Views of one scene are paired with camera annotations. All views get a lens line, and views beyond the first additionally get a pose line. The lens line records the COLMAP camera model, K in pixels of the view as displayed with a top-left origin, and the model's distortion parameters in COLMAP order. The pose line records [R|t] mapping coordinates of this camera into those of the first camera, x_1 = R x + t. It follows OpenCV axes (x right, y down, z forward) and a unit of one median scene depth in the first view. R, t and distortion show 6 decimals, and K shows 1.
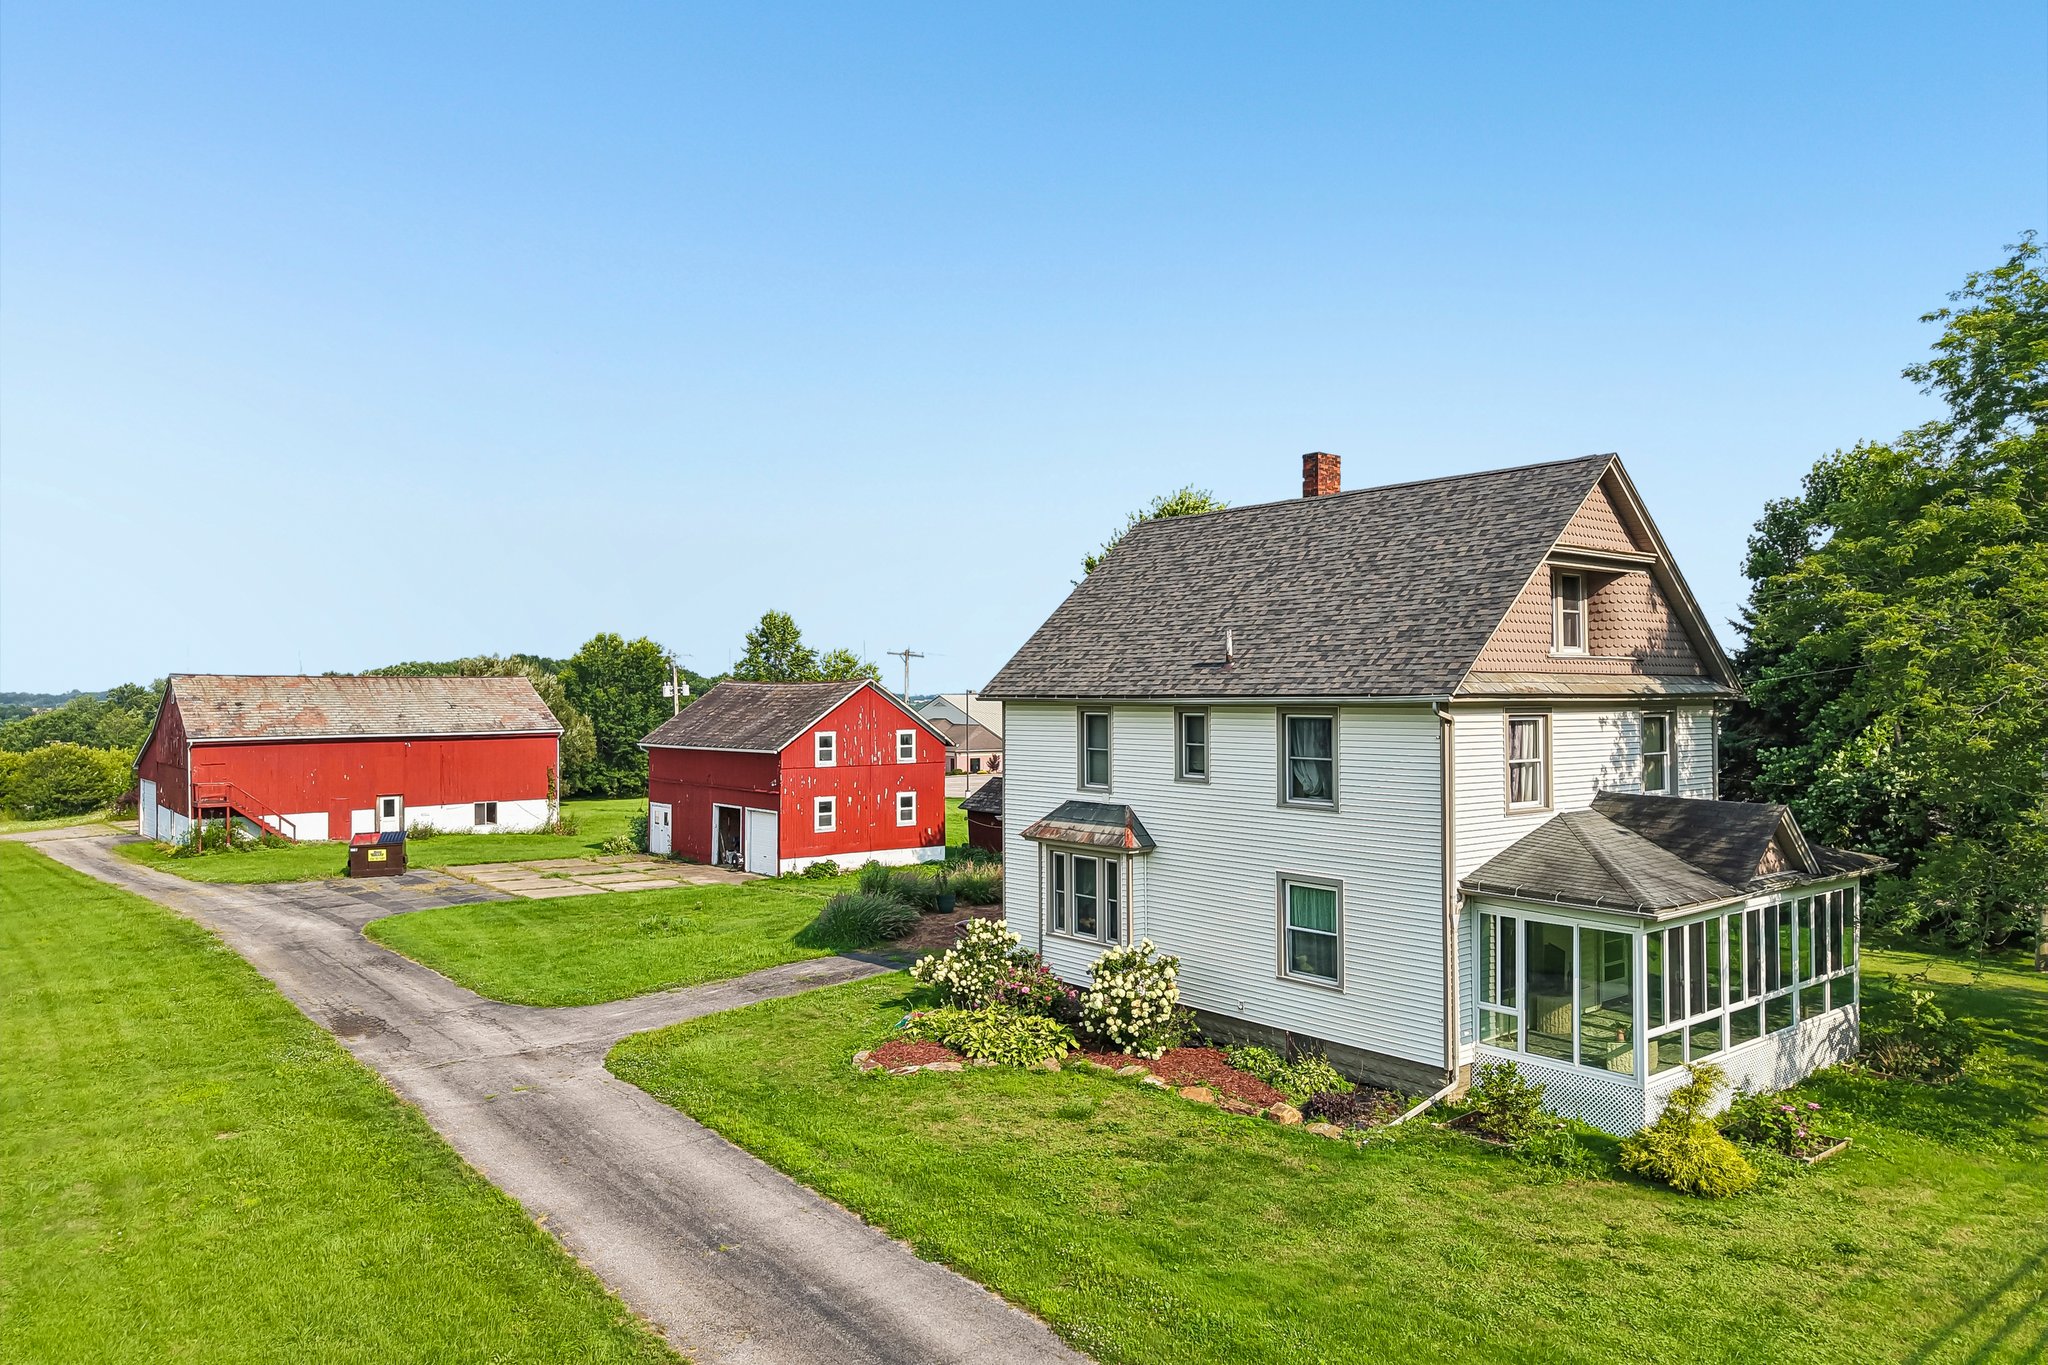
lens RADIAL K [[1369.0, 0, 1016.5], [0, 1369.0, 683.2], [0, 0, 1]] dist [0.021927, -0.028174]
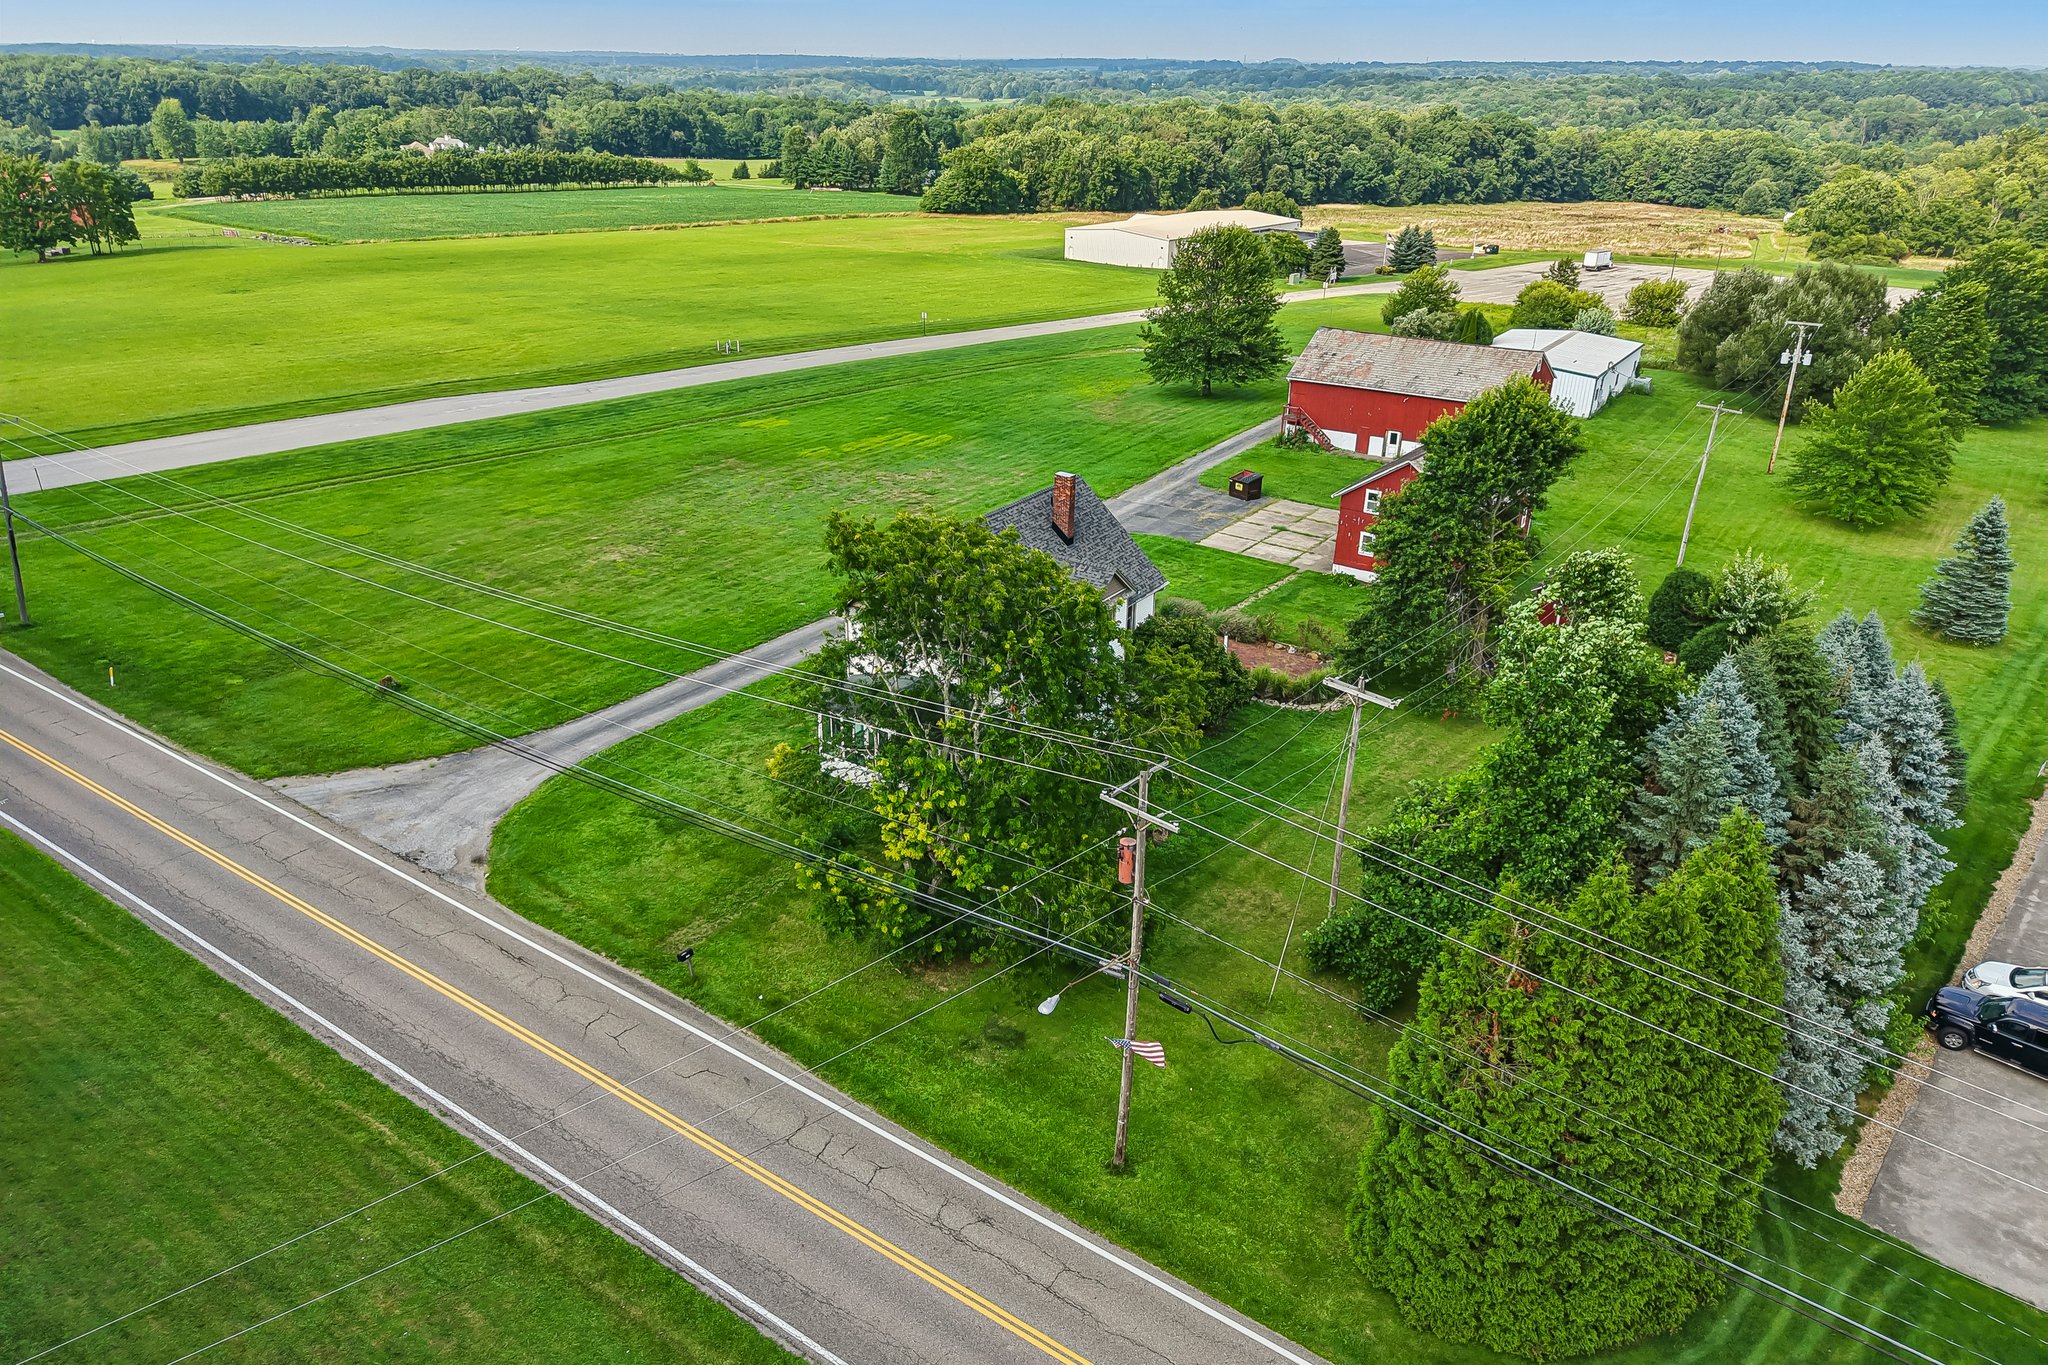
lens RADIAL K [[1369.0, 0, 1026.2], [0, 1369.0, 696.3], [0, 0, 1]] dist [0.021927, -0.028174]
pose [[0.292374, 0.411725, -0.863134, 1.129920], [-0.003084, 0.902974, 0.429685, -0.402411], [0.956299, -0.122967, 0.265276, 0.234552]]
